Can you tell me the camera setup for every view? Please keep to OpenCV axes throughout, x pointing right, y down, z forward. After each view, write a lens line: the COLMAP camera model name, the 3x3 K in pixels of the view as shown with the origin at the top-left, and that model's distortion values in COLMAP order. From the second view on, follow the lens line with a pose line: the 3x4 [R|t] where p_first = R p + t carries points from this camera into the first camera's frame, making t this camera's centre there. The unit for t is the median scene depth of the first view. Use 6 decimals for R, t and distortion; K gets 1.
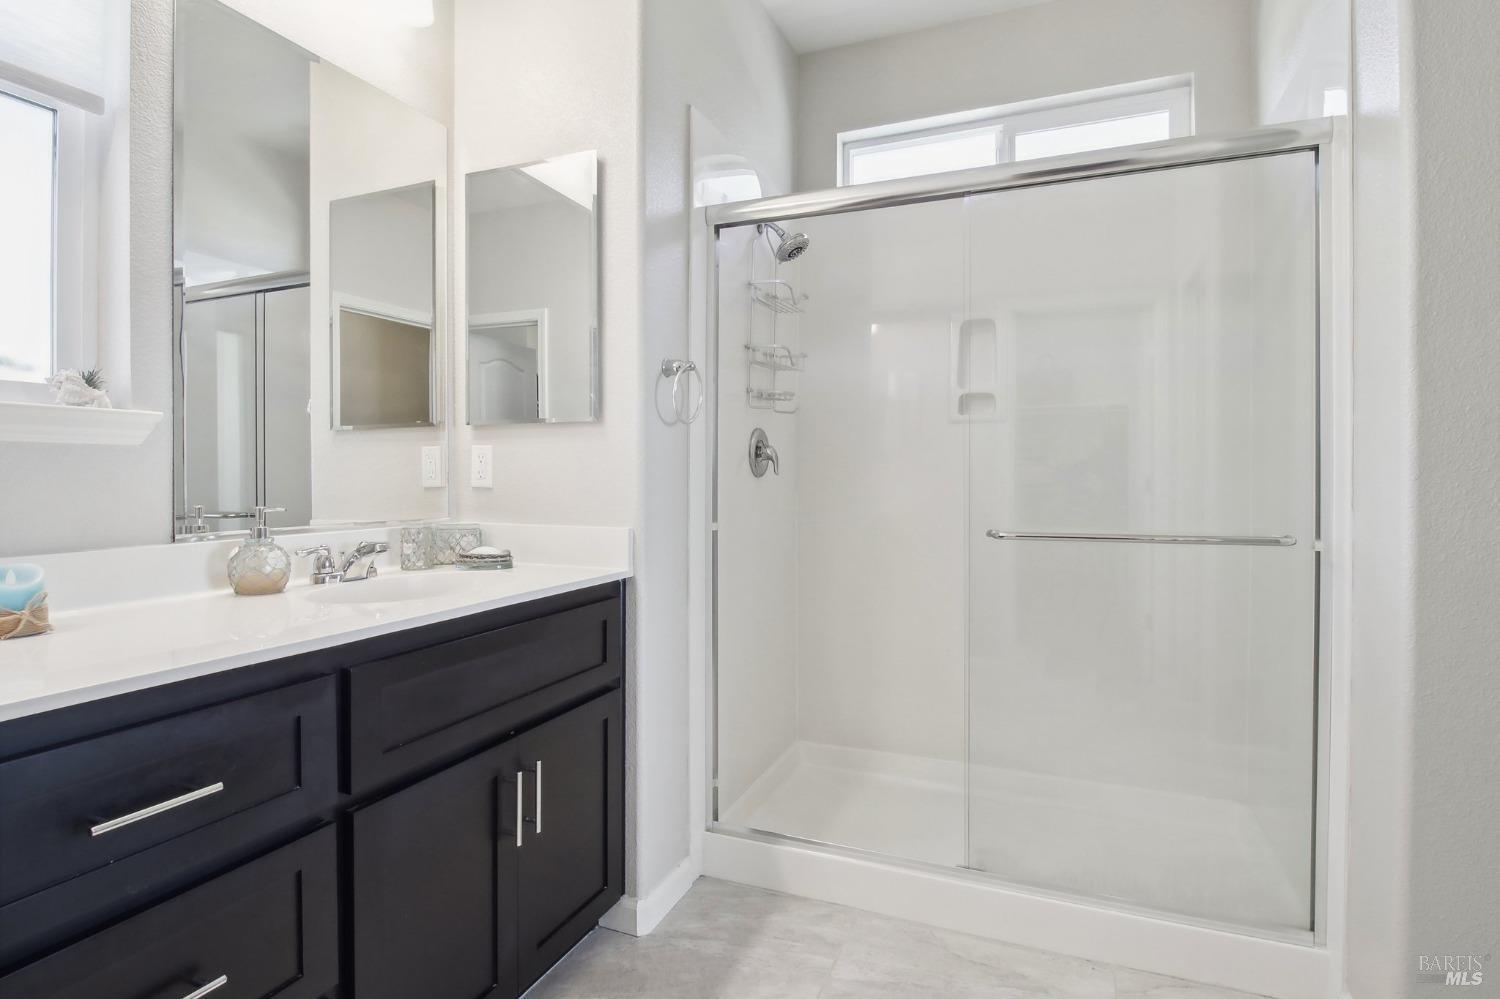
lens RADIAL K [[766.8, 0, 754.8], [0, 766.8, 488.4], [0, 0, 1]] dist [-0.002063, -0.009067]
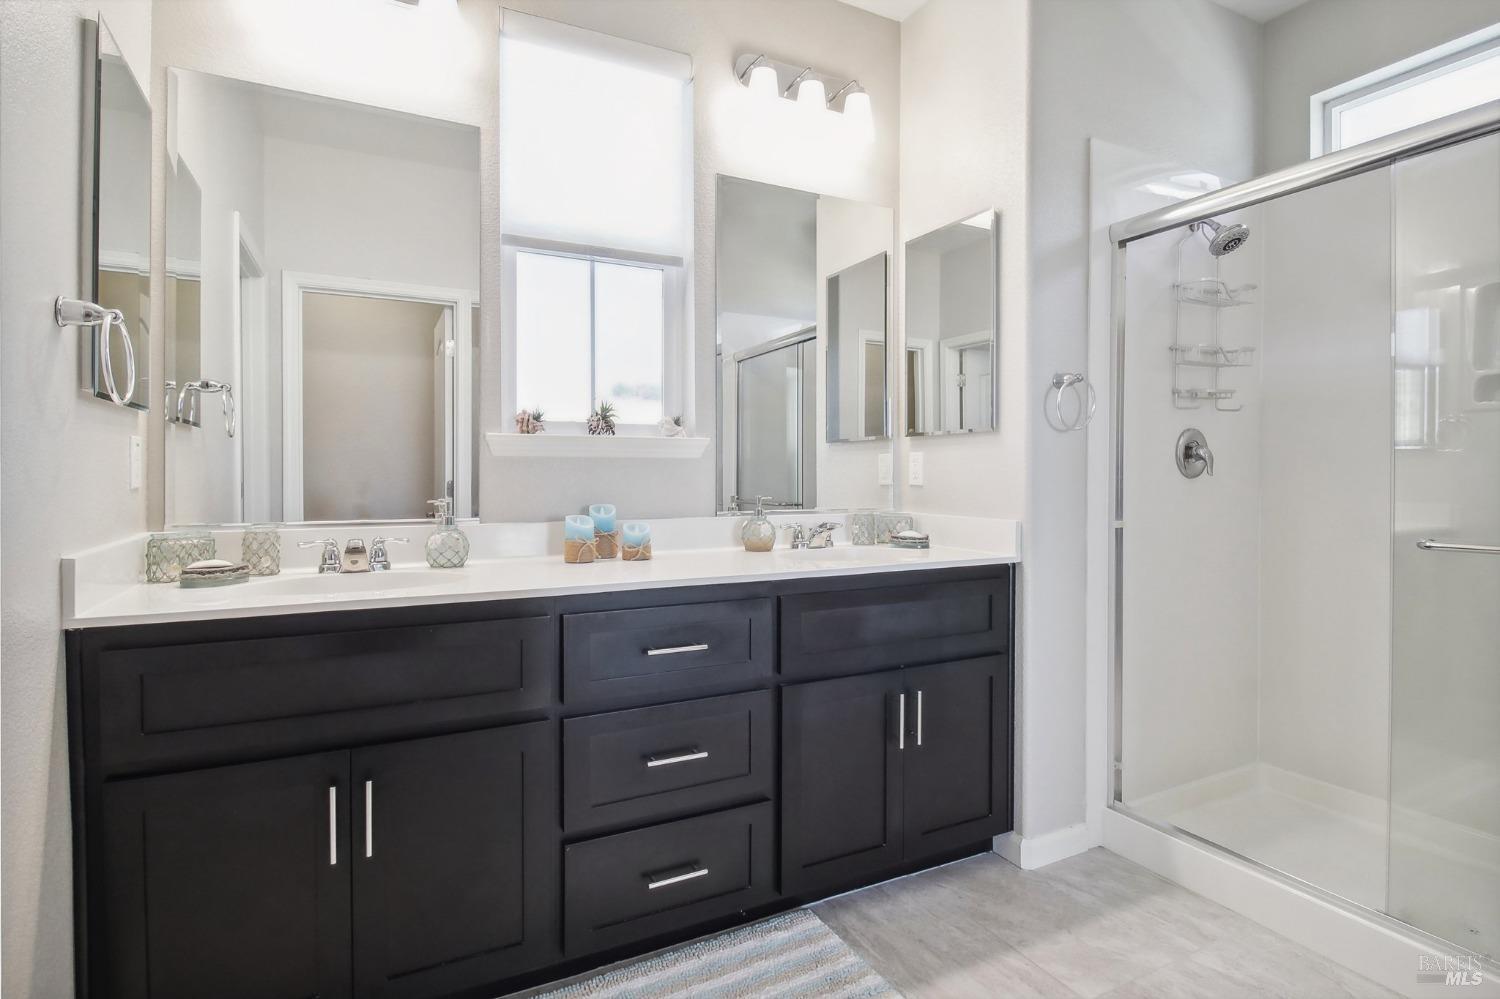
lens RADIAL K [[766.8, 0, 746.3], [0, 766.8, 499.8], [0, 0, 1]] dist [-0.002063, -0.009067]
pose [[0.753331, 0.020546, -0.657321, 0.287028], [-0.011665, 0.999772, 0.017881, 0.003540], [0.657539, -0.005803, 0.753399, -0.158299]]
